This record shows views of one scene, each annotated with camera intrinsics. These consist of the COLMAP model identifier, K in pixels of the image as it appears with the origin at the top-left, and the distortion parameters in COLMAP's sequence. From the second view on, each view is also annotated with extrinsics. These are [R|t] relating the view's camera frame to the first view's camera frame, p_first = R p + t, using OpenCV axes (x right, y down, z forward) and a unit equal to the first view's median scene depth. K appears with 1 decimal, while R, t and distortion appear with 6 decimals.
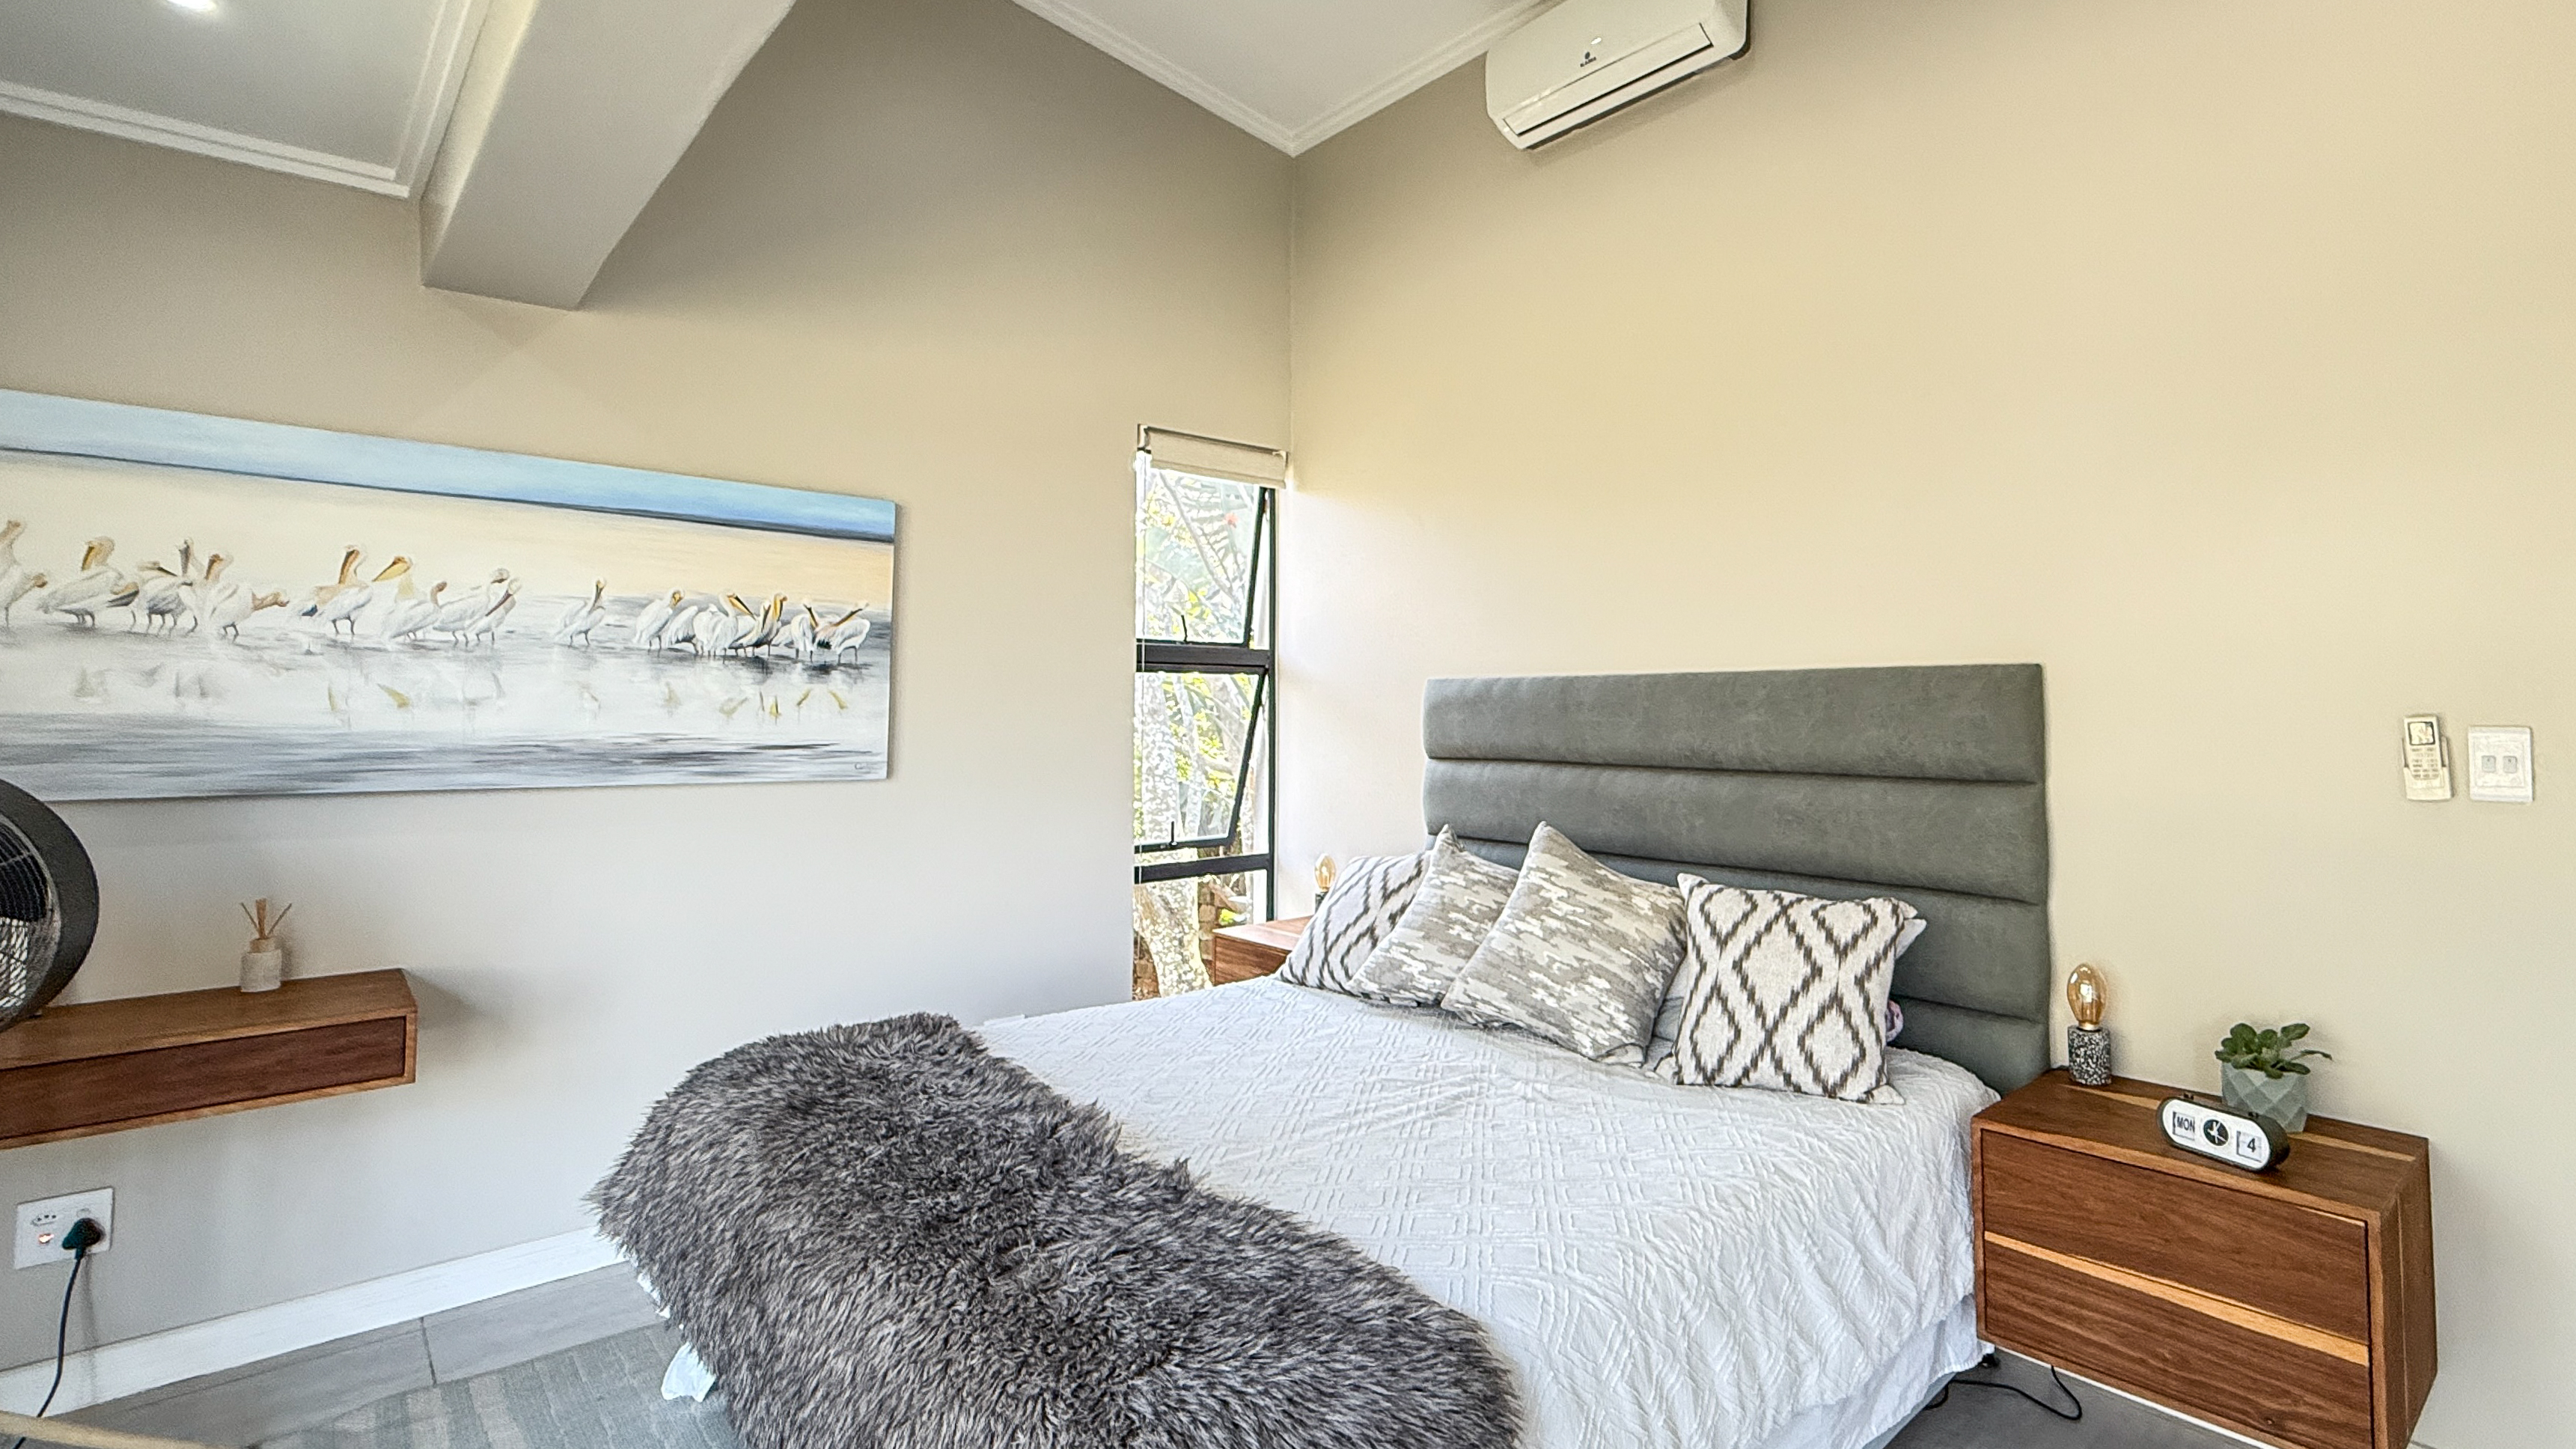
lens RADIAL K [[1218.9, 0, 1452.4], [0, 1218.9, 658.0], [0, 0, 1]] dist [0.001130, -0.000277]
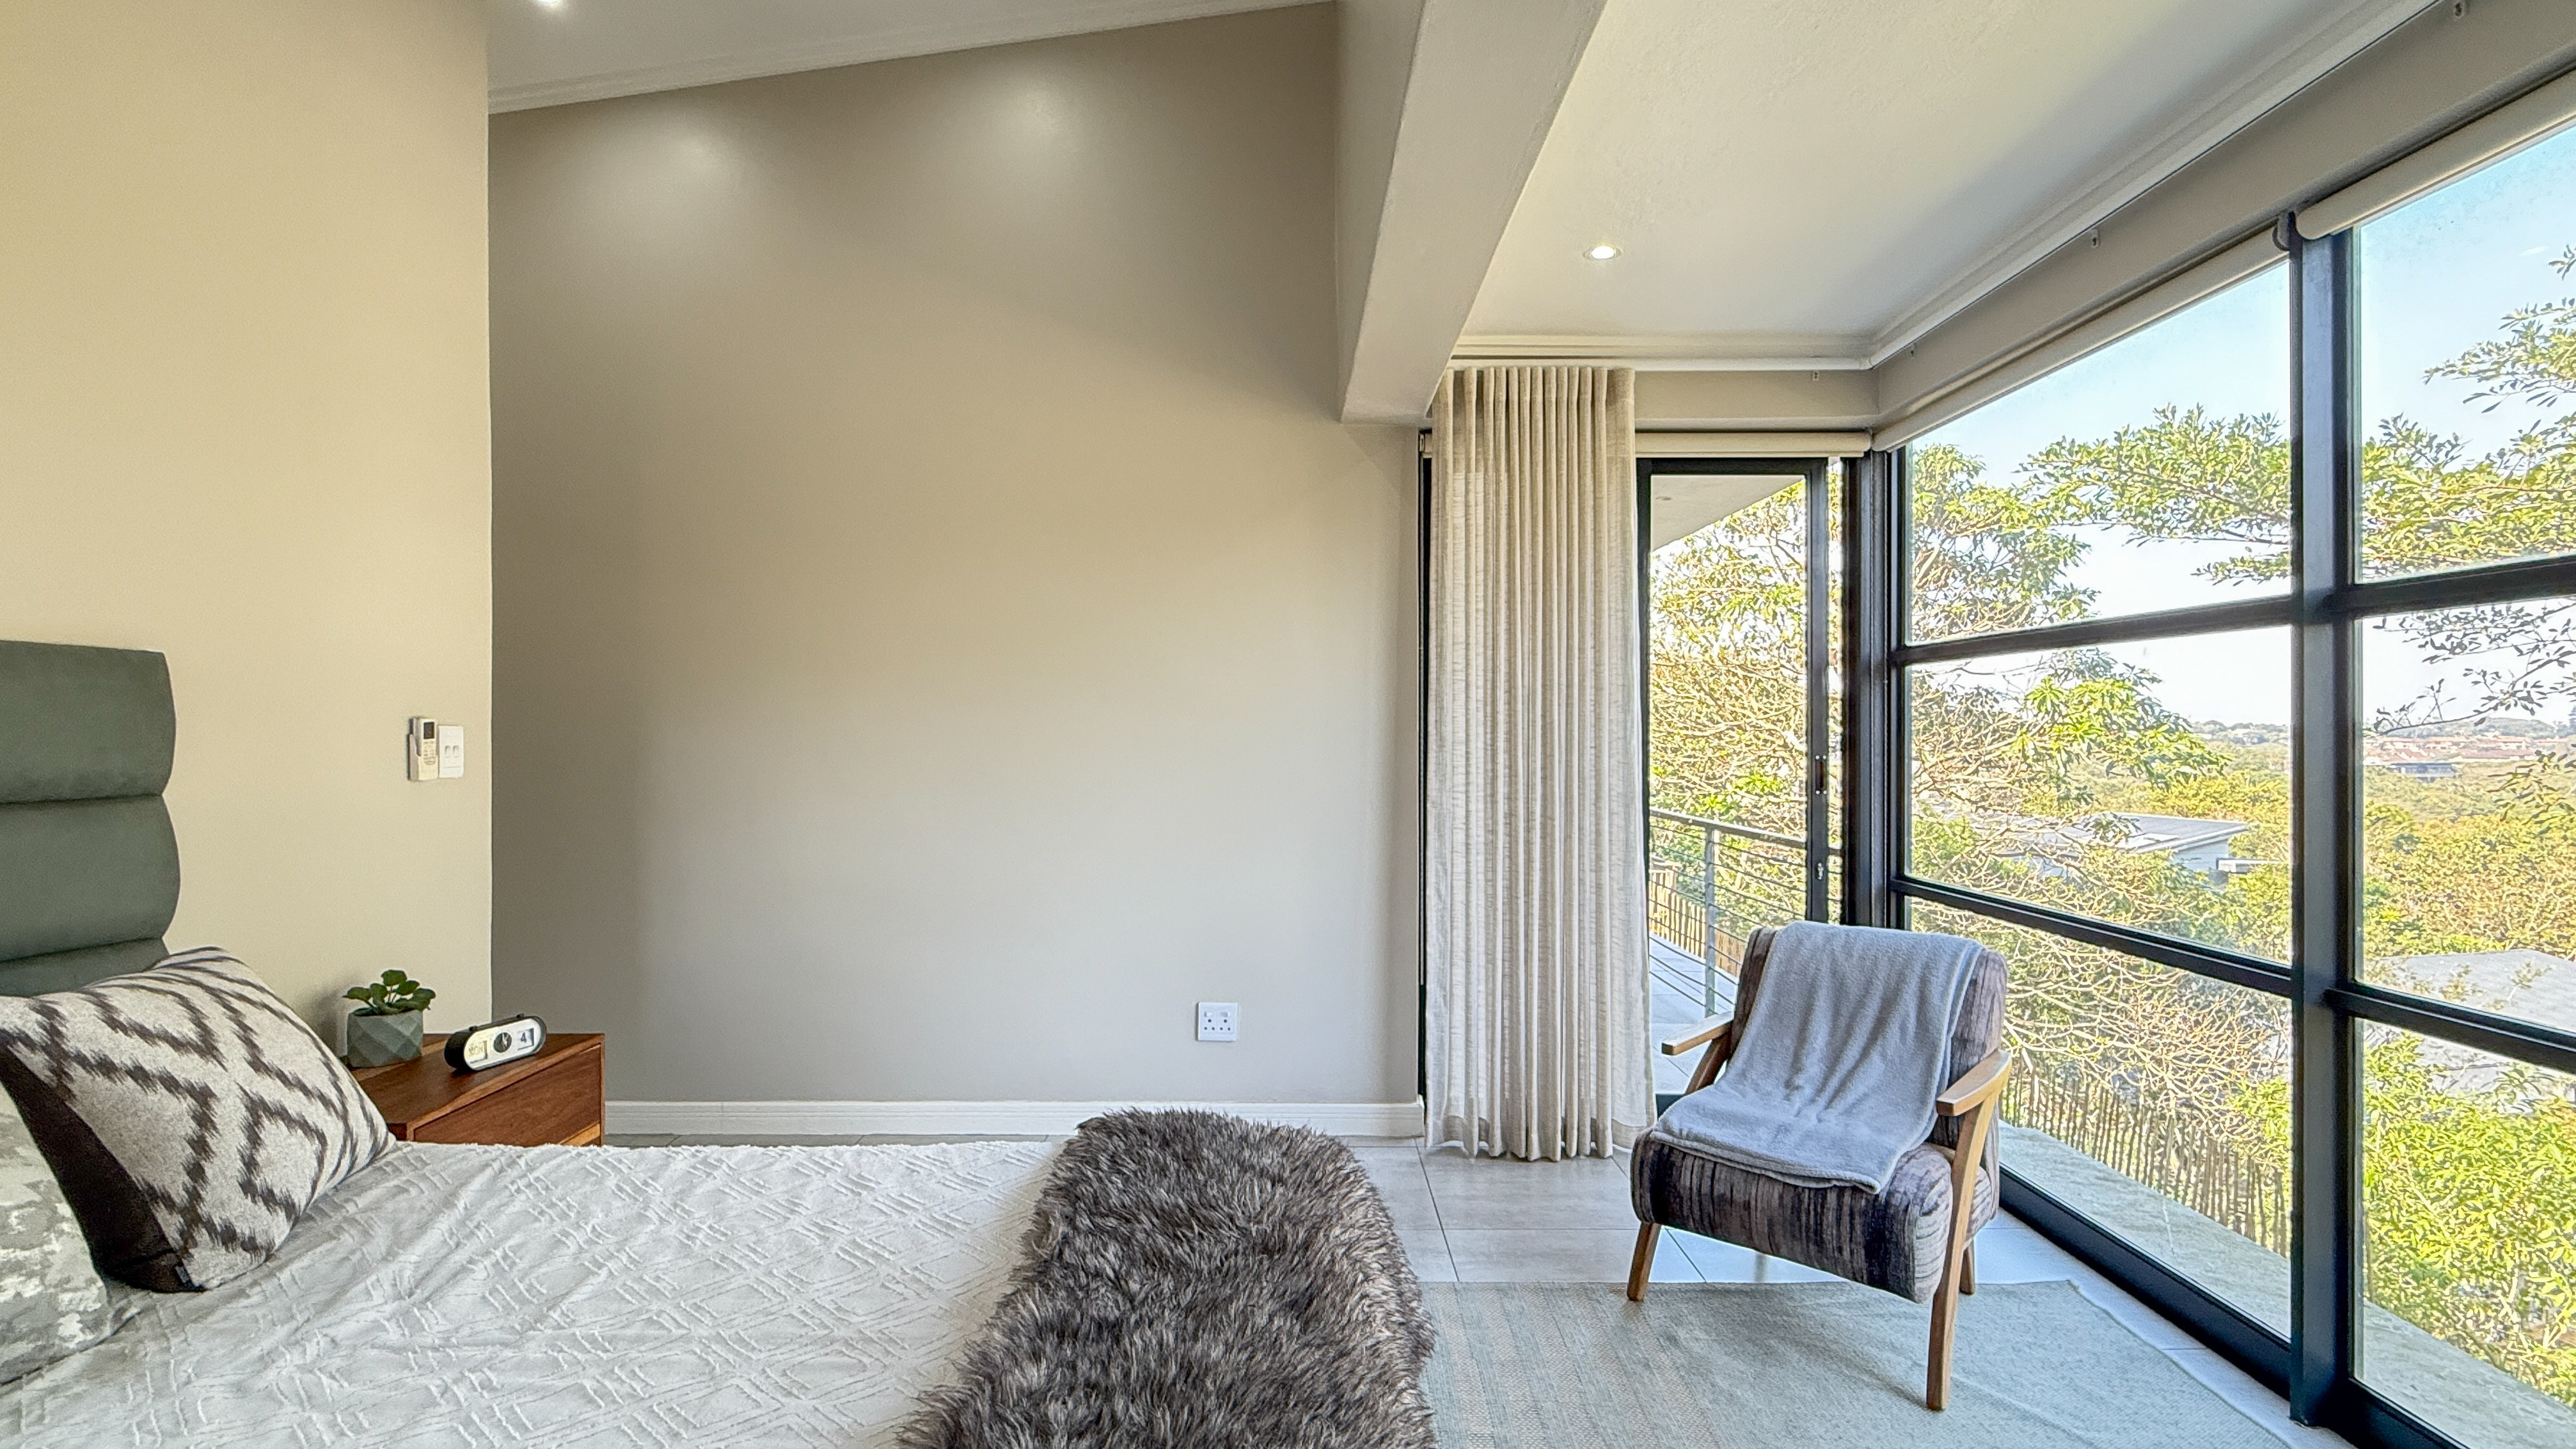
lens RADIAL K [[1142.0, 0, 1290.3], [0, 1142.0, 726.9], [0, 0, 1]] dist [-0.002629, 0.000079]
pose [[-0.725948, 0.003463, 0.687741, -0.544872], [-0.028957, 0.998947, -0.035596, 0.053669], [-0.687139, -0.045755, -0.725083, 0.903410]]
